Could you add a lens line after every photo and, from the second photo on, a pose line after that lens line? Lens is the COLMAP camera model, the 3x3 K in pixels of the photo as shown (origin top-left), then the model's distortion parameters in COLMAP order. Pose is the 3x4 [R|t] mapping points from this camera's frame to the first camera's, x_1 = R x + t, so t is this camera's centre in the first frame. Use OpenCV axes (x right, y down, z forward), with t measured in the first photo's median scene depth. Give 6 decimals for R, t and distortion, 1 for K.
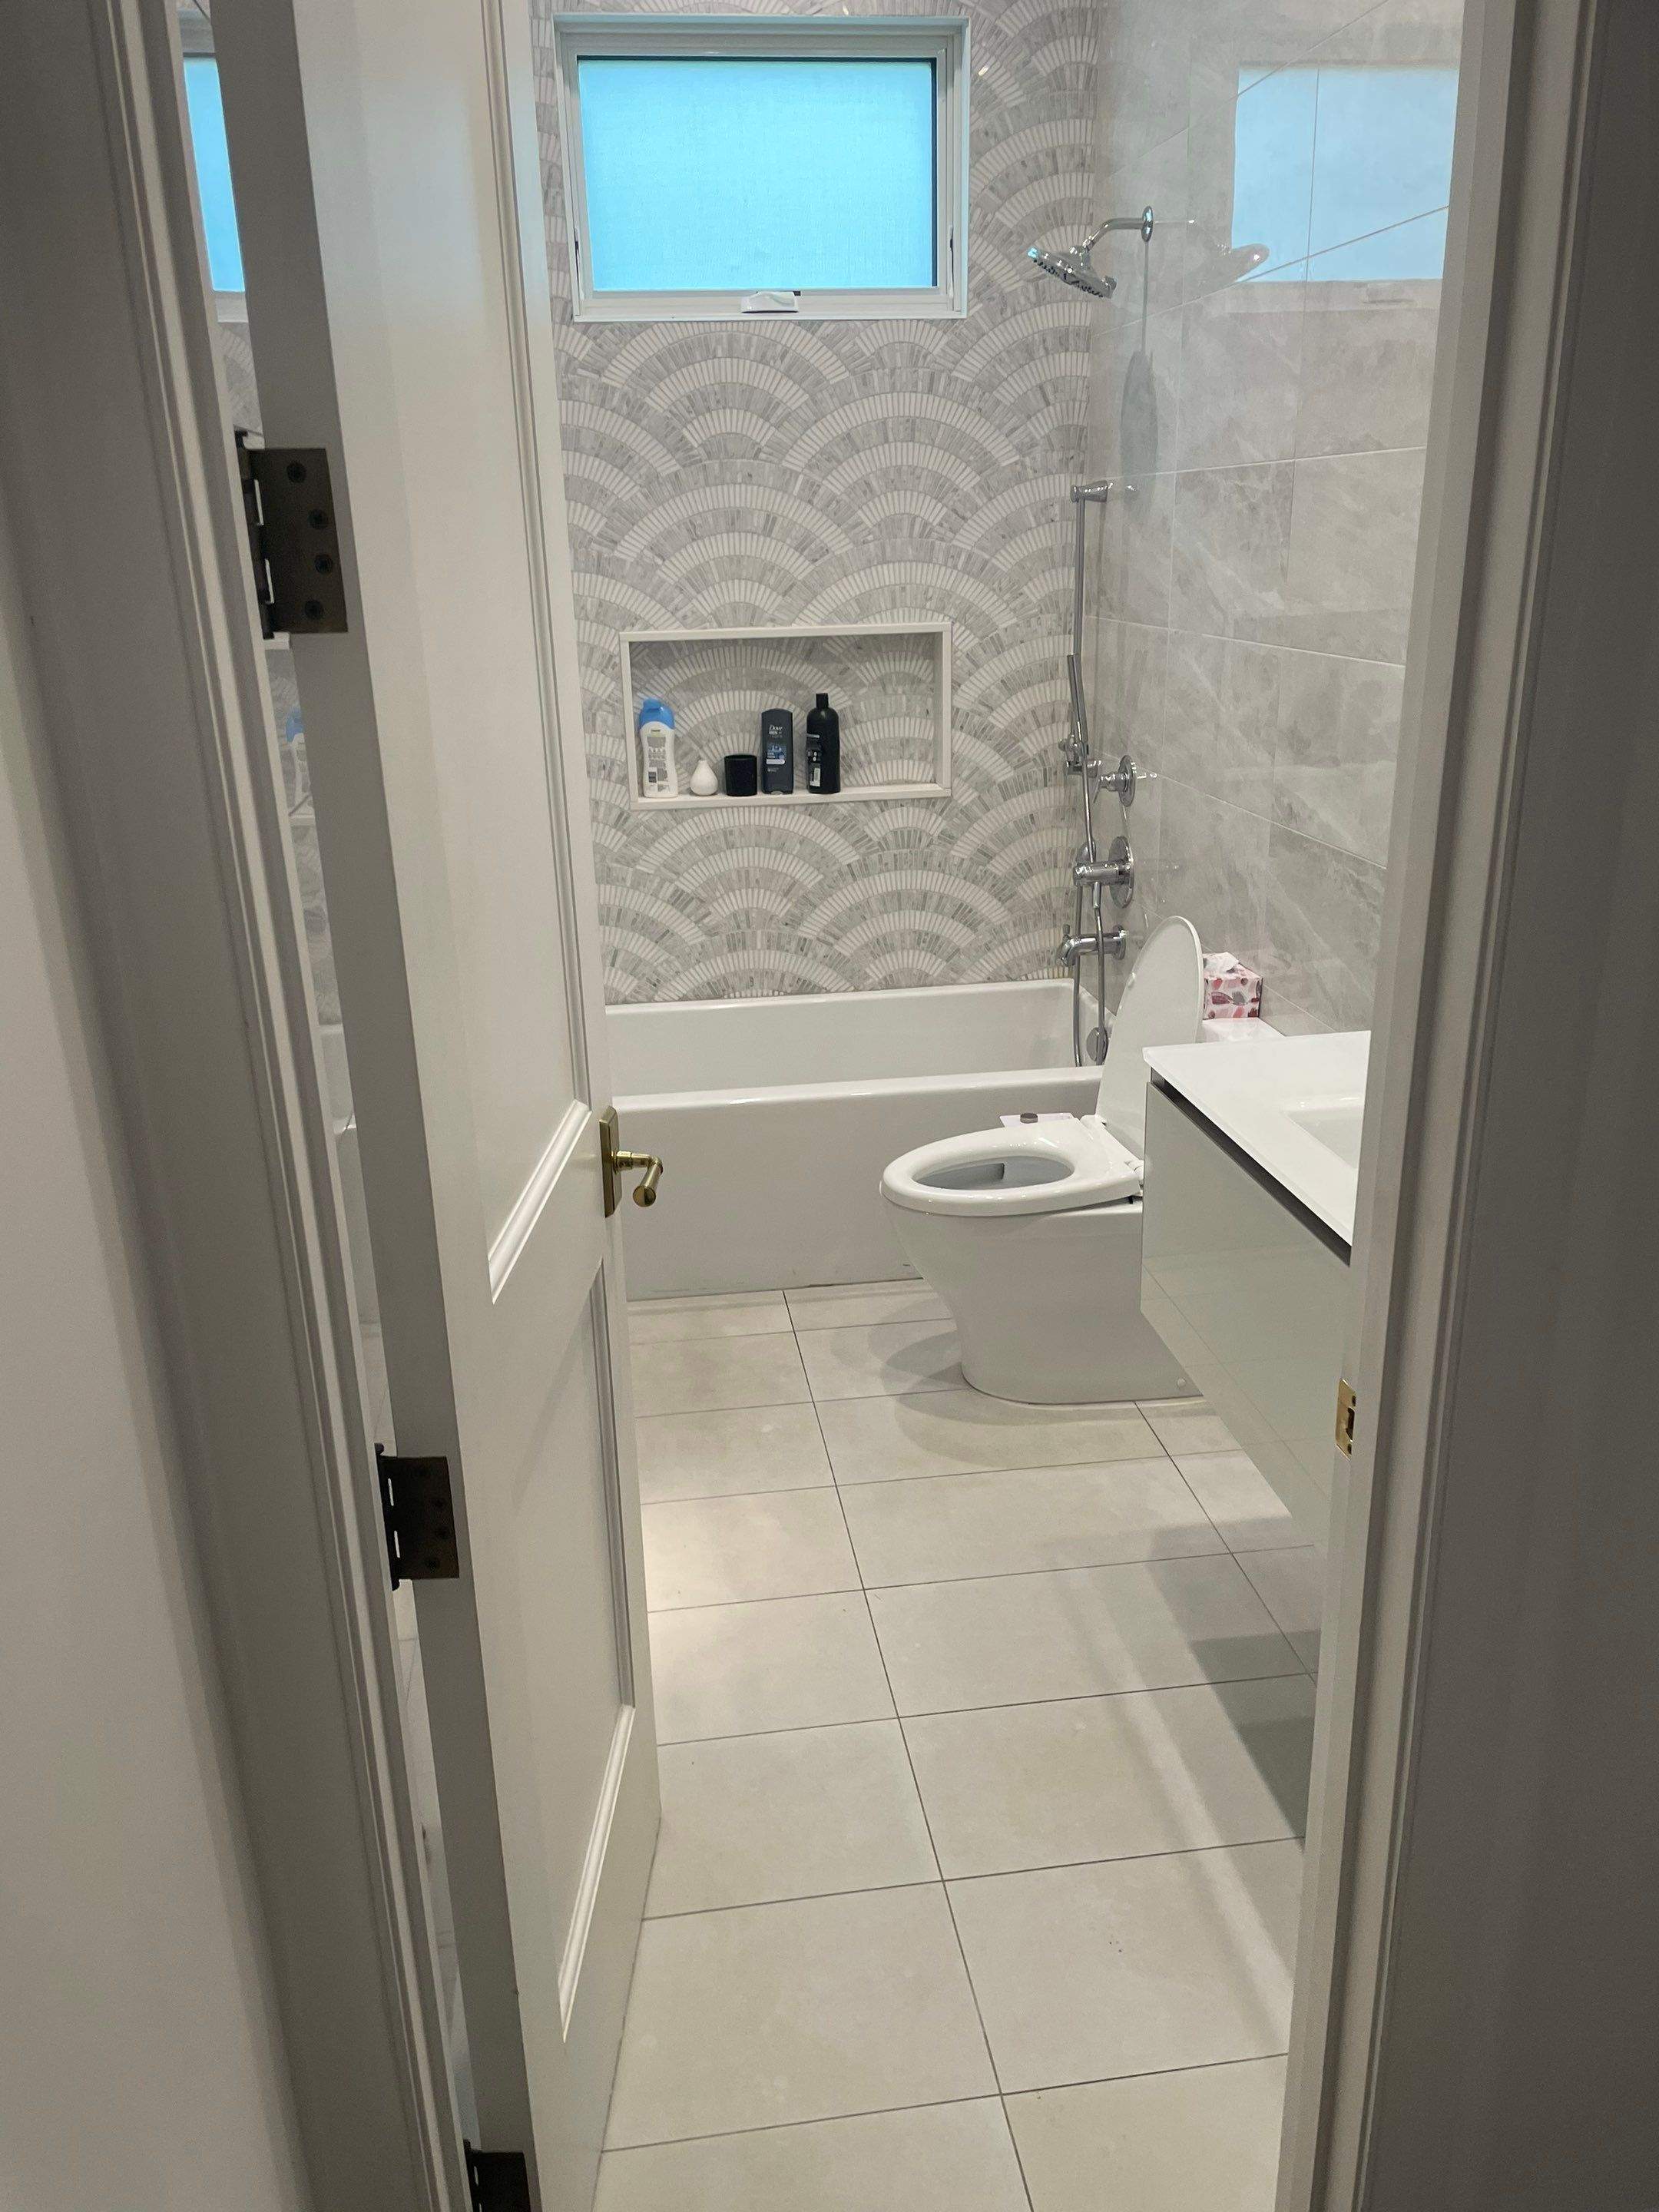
lens RADIAL K [[1670.4, 0, 834.8], [0, 1670.4, 1120.6], [0, 0, 1]] dist [0.097455, -0.127461]
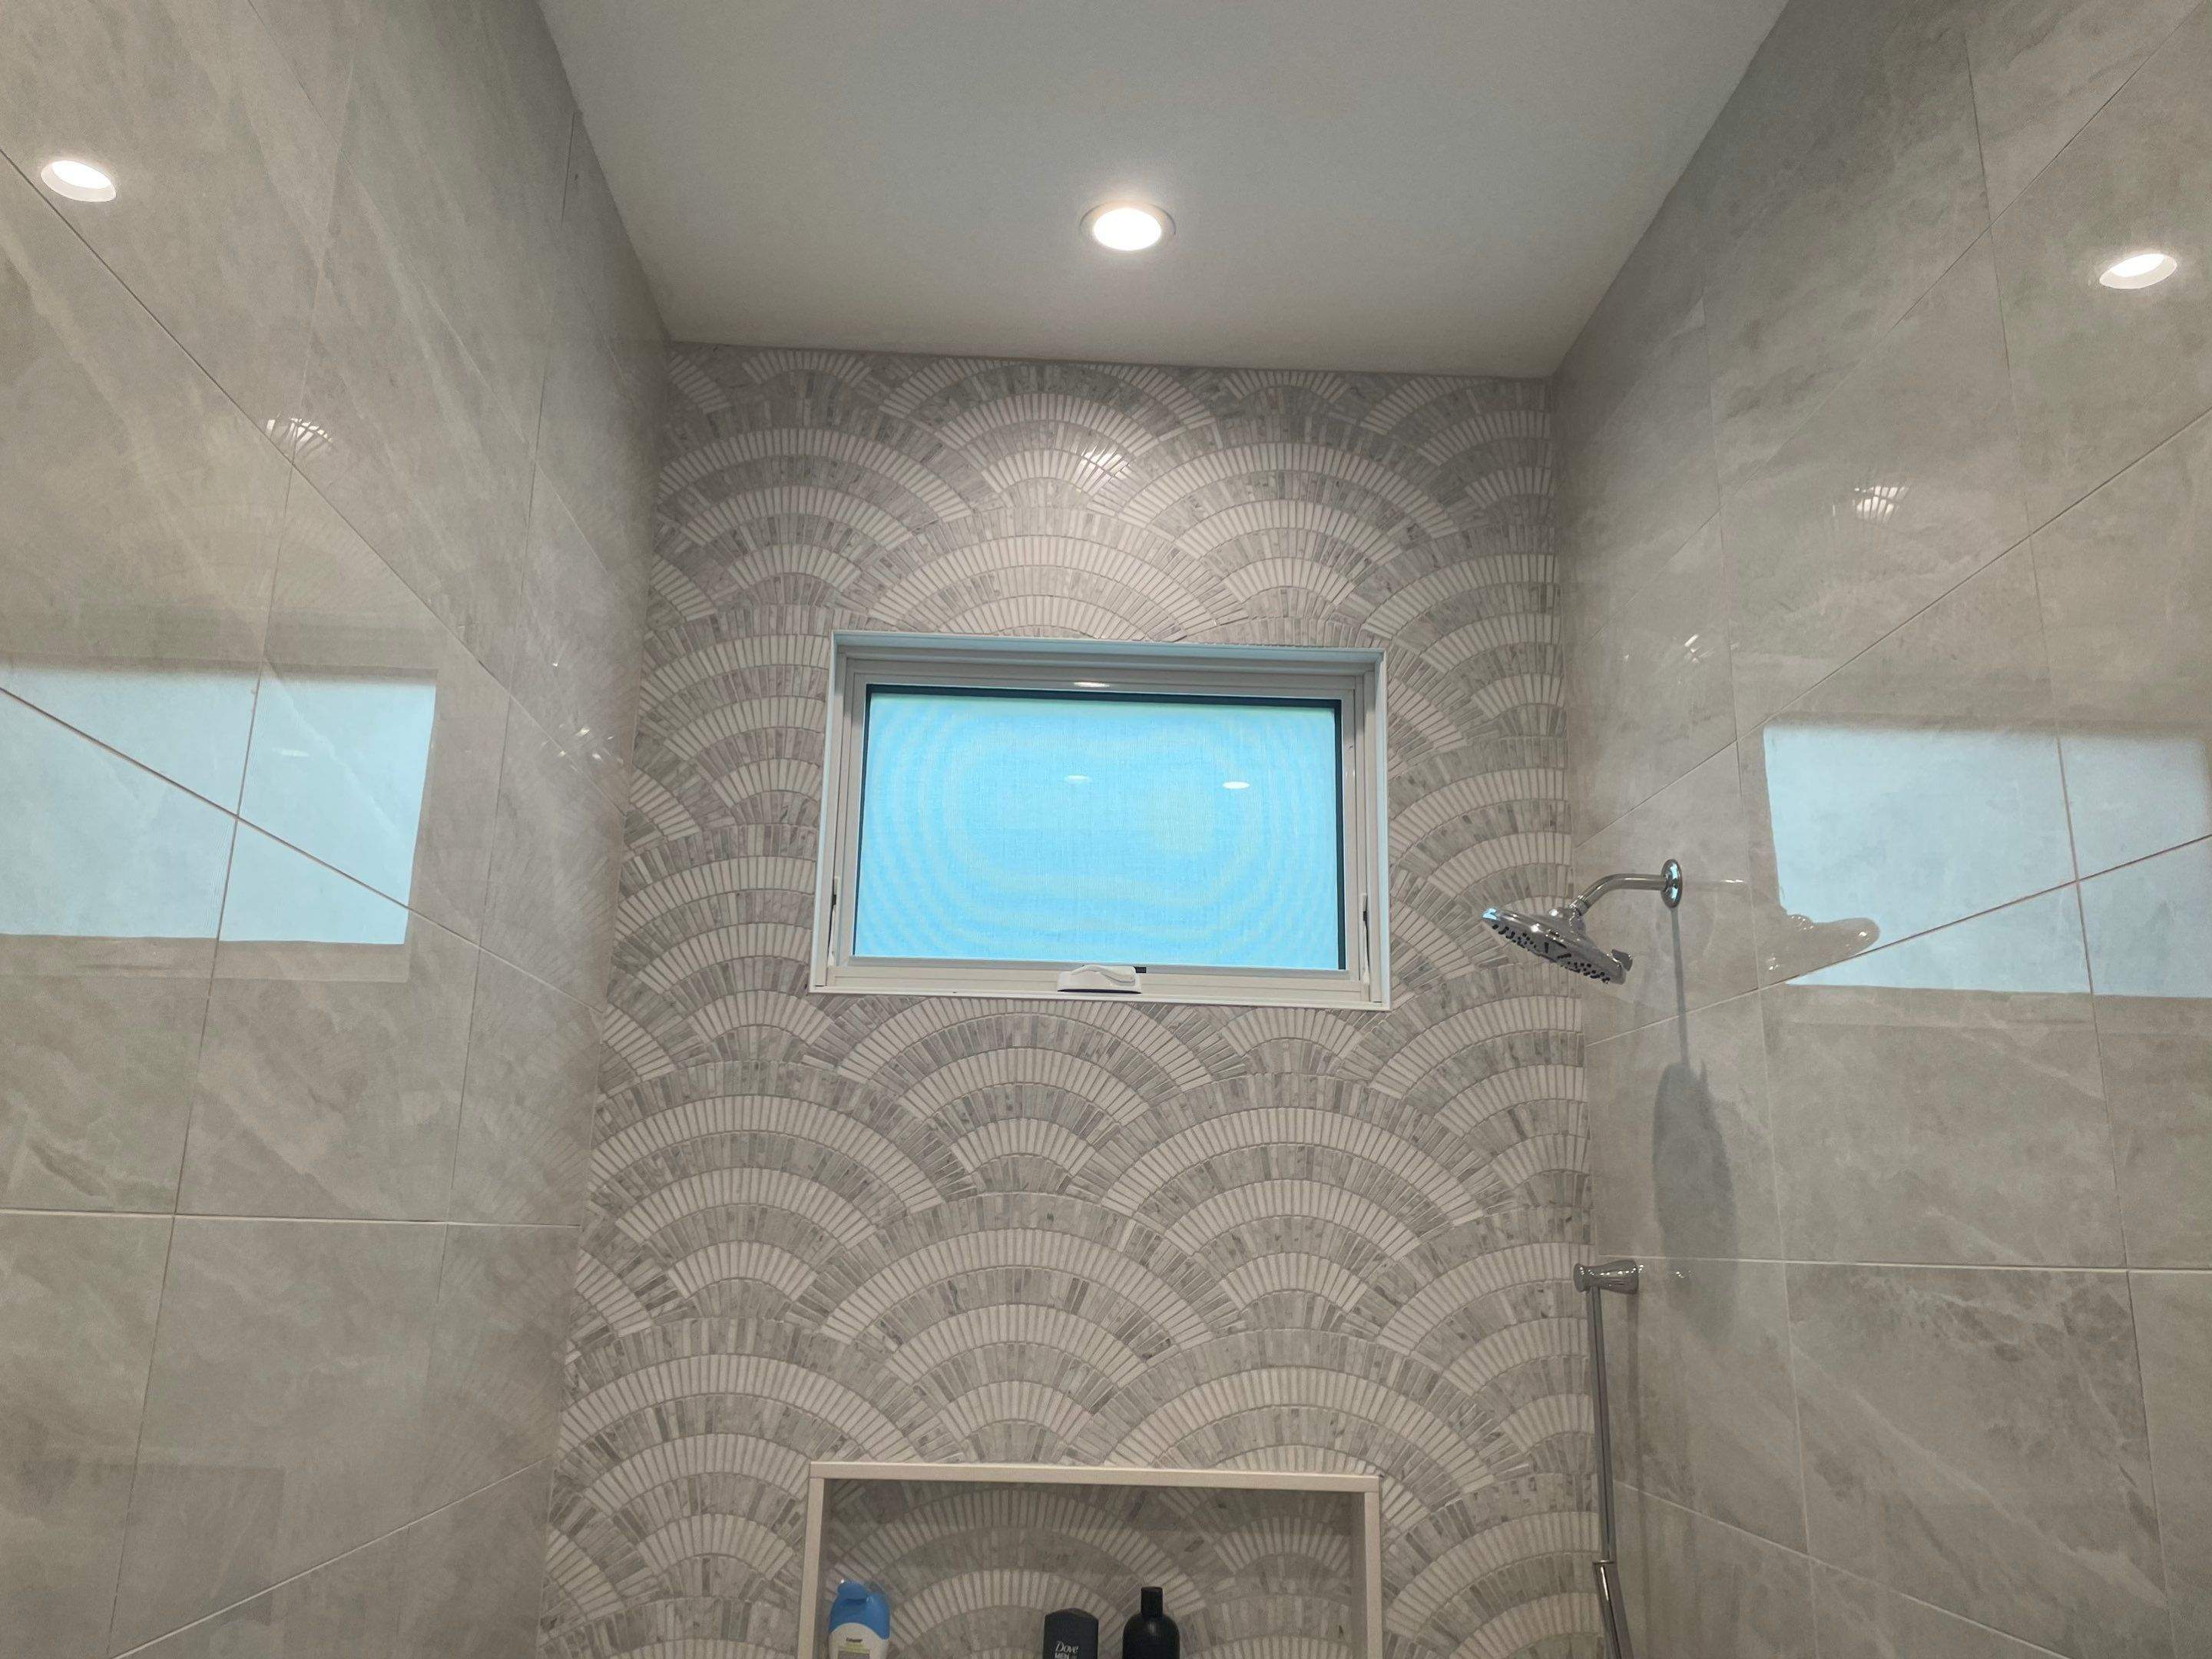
lens RADIAL K [[1670.4, 0, 1081.0], [0, 1670.4, 800.5], [0, 0, 1]] dist [0.097455, -0.127461]
pose [[0.992685, 0.019963, -0.119074, 0.032626], [-0.083422, 0.826366, -0.556920, -0.156917], [0.087281, 0.562779, 0.821987, 0.384491]]
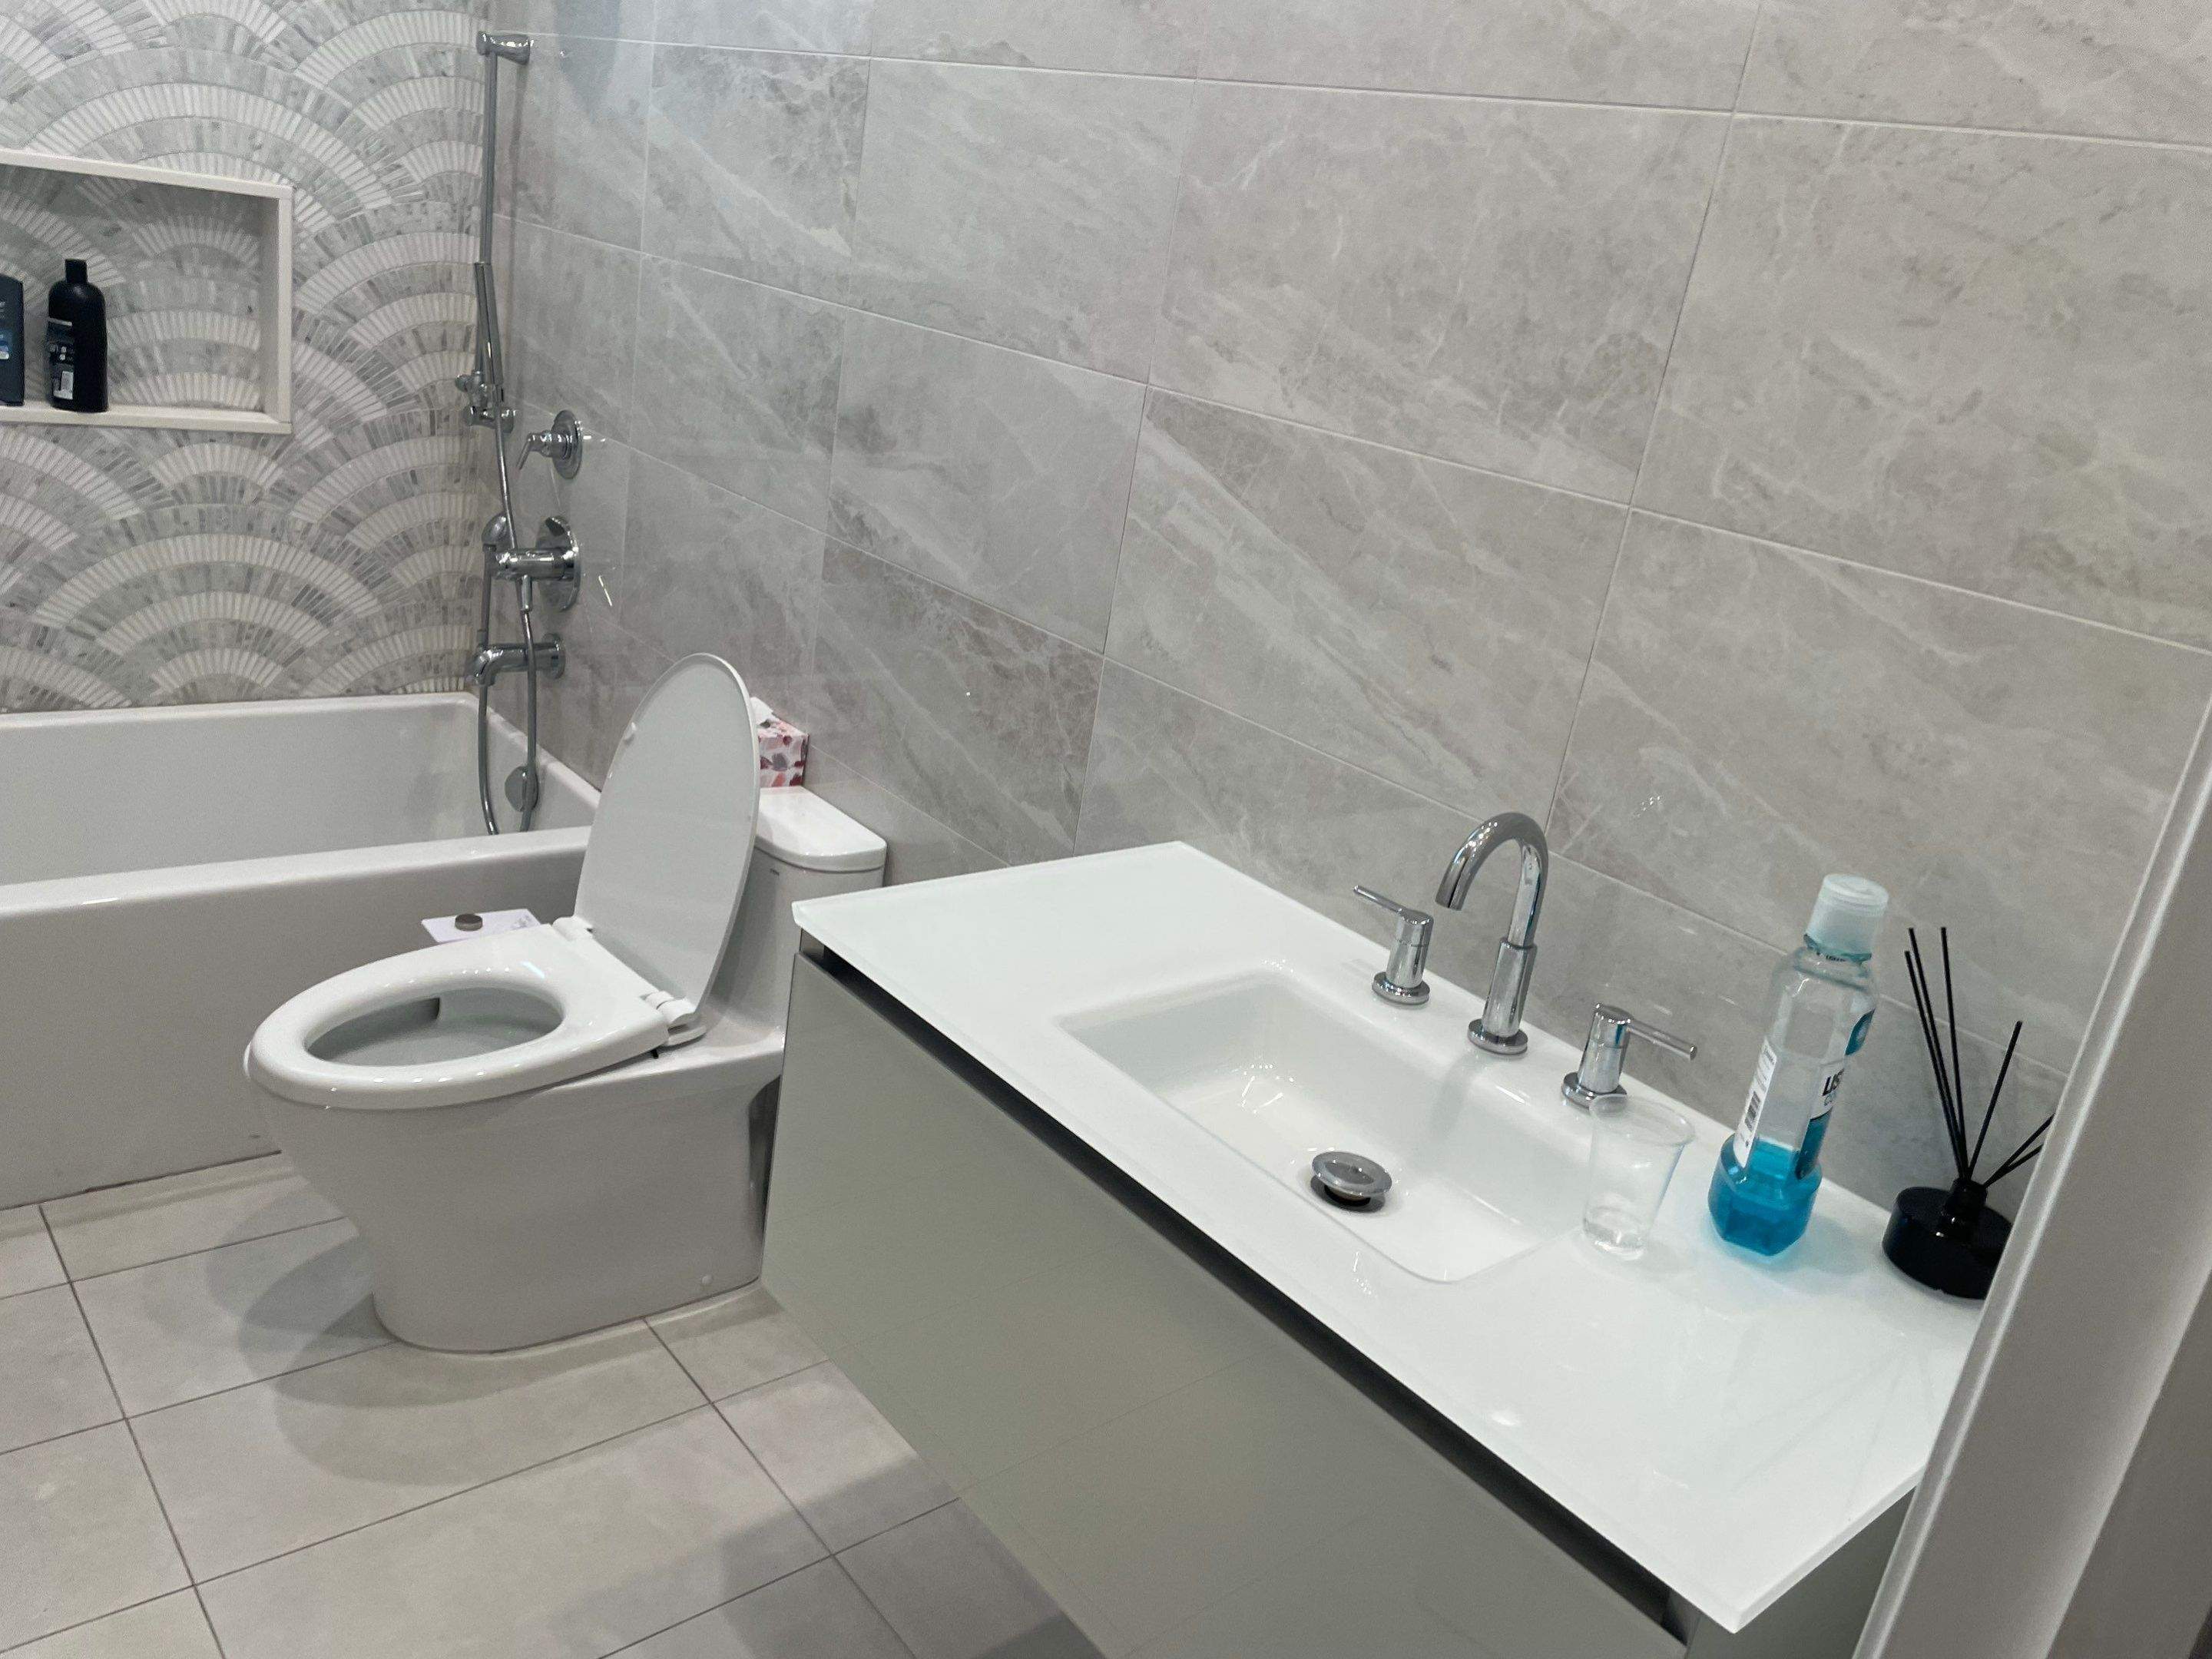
lens RADIAL K [[1670.4, 0, 1109.0], [0, 1670.4, 793.9], [0, 0, 1]] dist [0.097455, -0.127461]
pose [[0.833334, -0.016556, 0.552522, -0.042927], [0.007519, 0.999798, 0.018618, -0.056747], [-0.552718, -0.011361, 0.833291, 0.228404]]
